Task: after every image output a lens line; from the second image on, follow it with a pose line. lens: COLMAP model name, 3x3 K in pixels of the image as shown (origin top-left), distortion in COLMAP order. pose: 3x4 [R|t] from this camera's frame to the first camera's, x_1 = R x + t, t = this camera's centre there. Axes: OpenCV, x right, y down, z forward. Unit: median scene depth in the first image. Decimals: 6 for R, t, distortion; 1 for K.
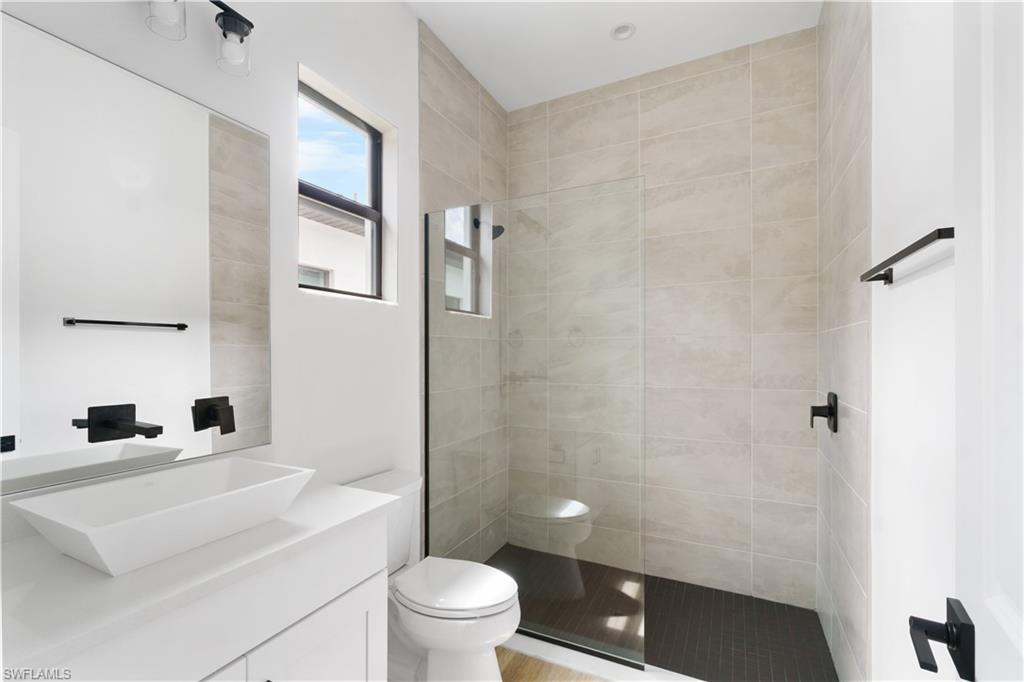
lens RADIAL K [[440.6, 0, 511.8], [0, 440.6, 357.5], [0, 0, 1]] dist [-0.001631, 0.000190]
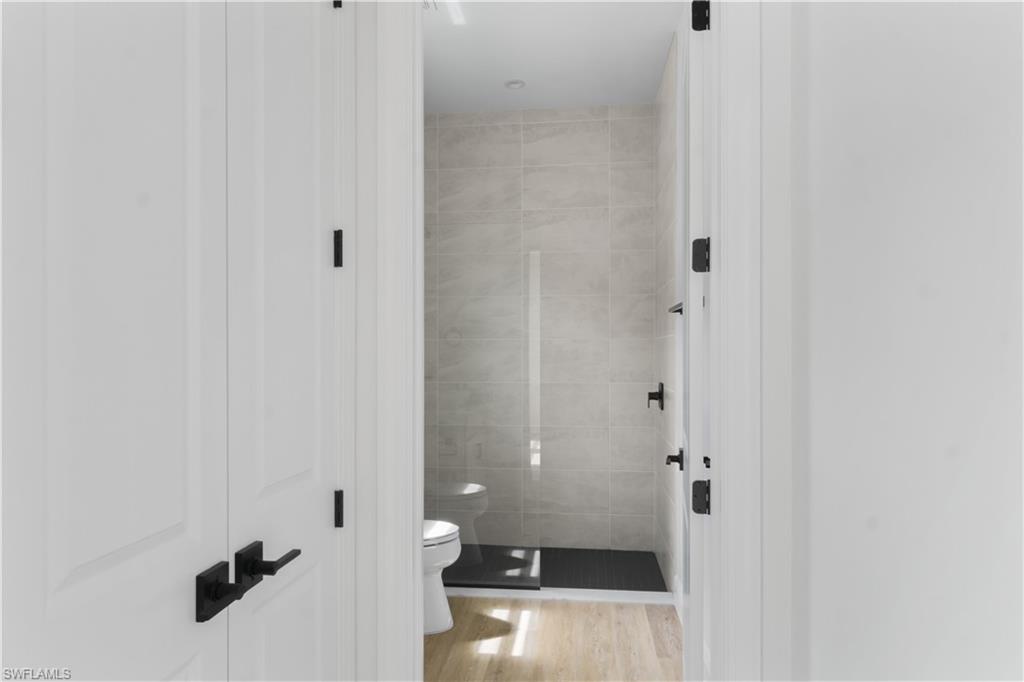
lens RADIAL K [[621.7, 0, 512.3], [0, 621.7, 357.7], [0, 0, 1]] dist [0.003138, 0.000146]
pose [[0.939154, 0.001666, 0.343493, -0.315489], [-0.001014, 0.999997, -0.002078, 0.004315], [-0.343496, 0.001603, 0.939153, -0.553263]]
